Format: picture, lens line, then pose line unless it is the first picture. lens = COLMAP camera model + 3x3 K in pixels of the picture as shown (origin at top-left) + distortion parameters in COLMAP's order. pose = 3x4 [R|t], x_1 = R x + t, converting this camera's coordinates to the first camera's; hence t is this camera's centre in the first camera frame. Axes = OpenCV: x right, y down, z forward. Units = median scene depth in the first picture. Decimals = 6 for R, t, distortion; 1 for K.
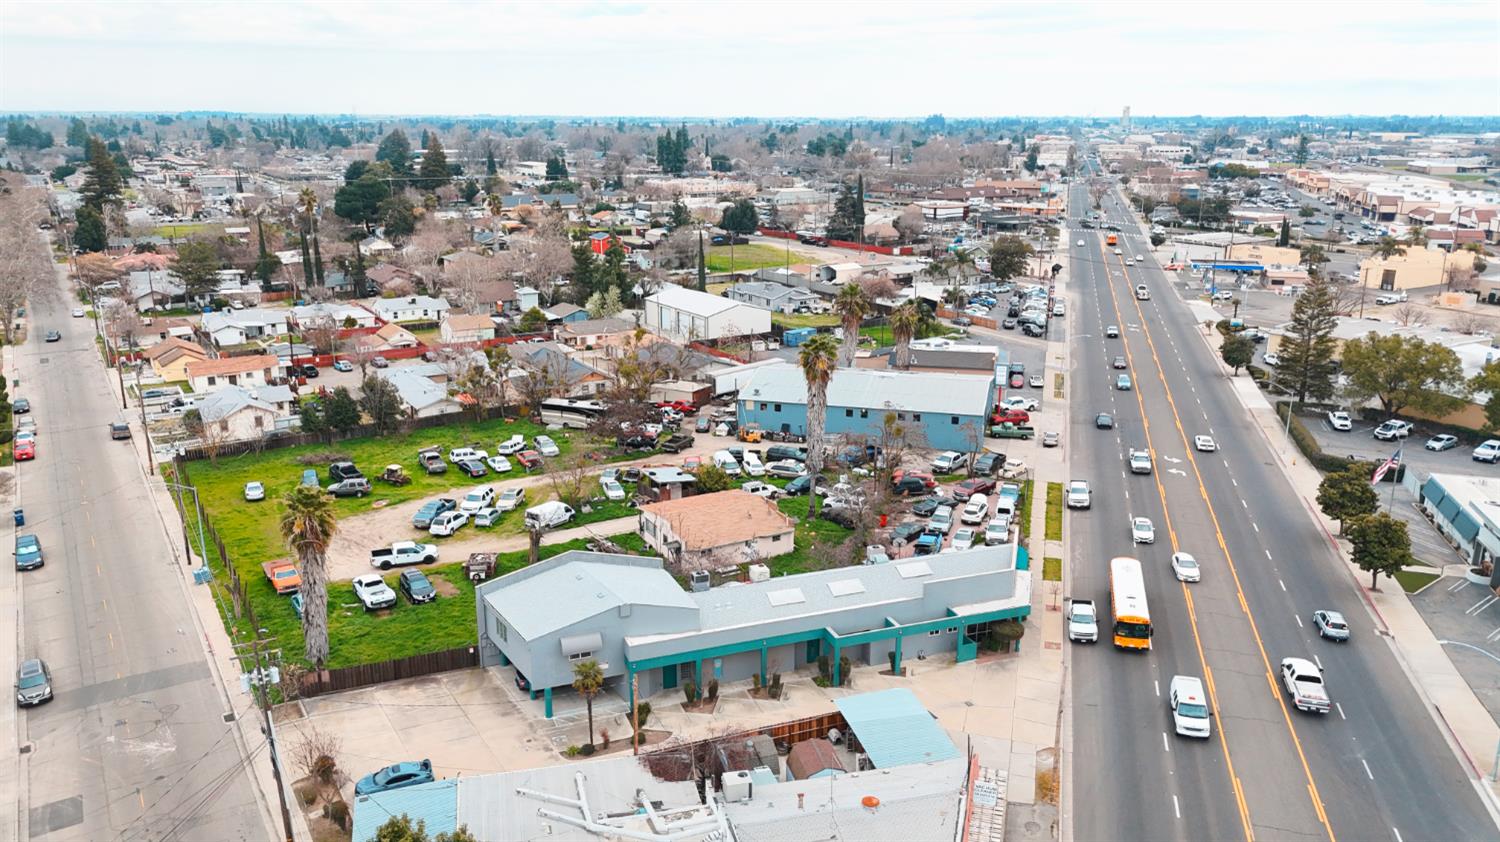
lens RADIAL K [[1097.3, 0, 750.0], [0, 1097.3, 421.0], [0, 0, 1]] dist [0.077833, -0.075662]
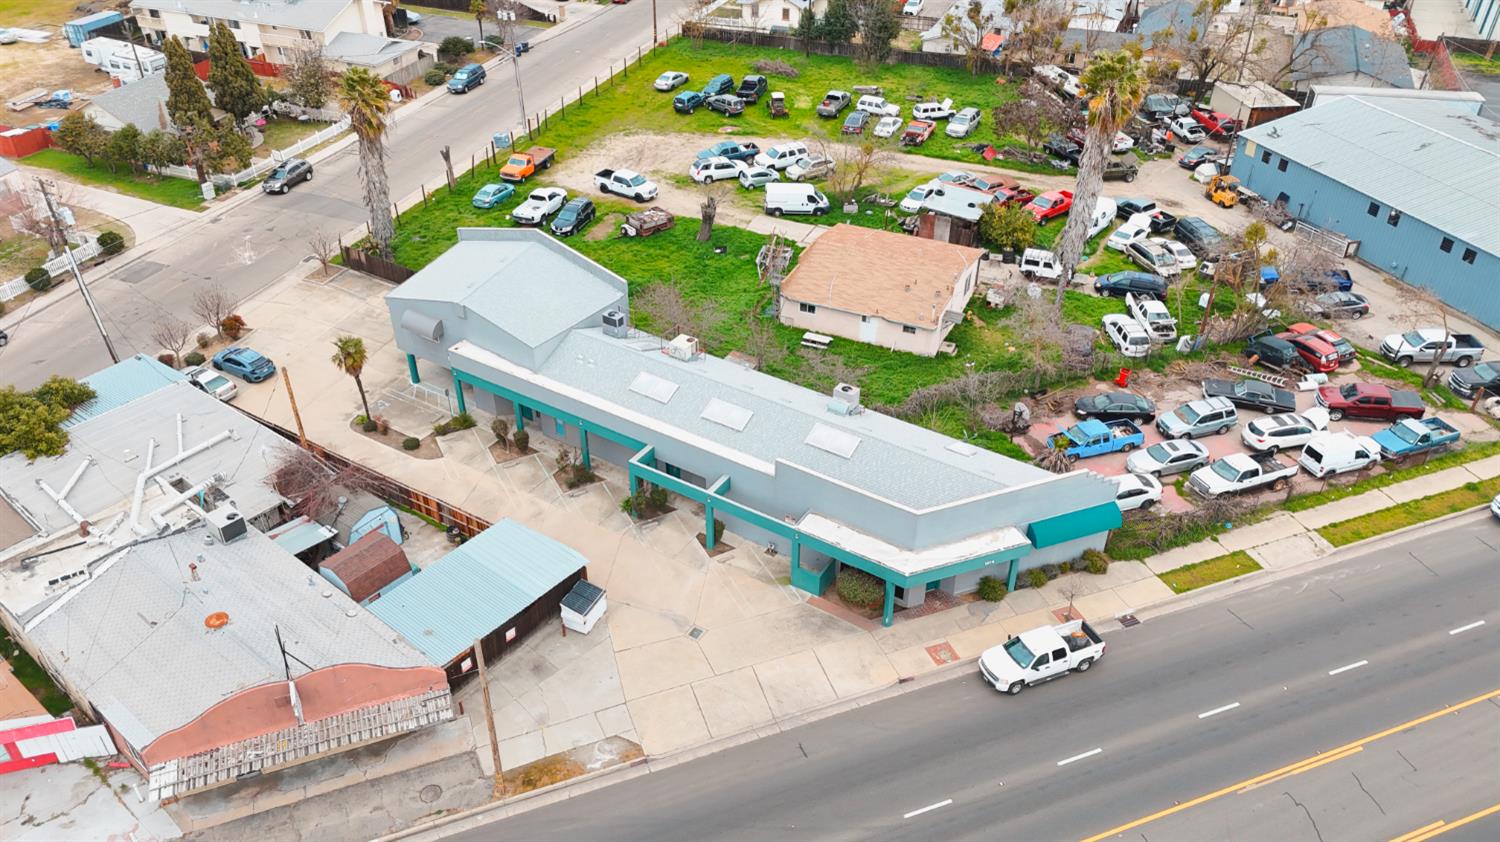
lens RADIAL K [[1097.3, 0, 750.0], [0, 1097.3, 421.0], [0, 0, 1]] dist [0.077833, -0.075662]
pose [[0.597254, 0.461466, -0.656001, 0.338959], [-0.215005, 0.880085, 0.423348, -0.090179], [0.772697, -0.111803, 0.624851, 0.337800]]
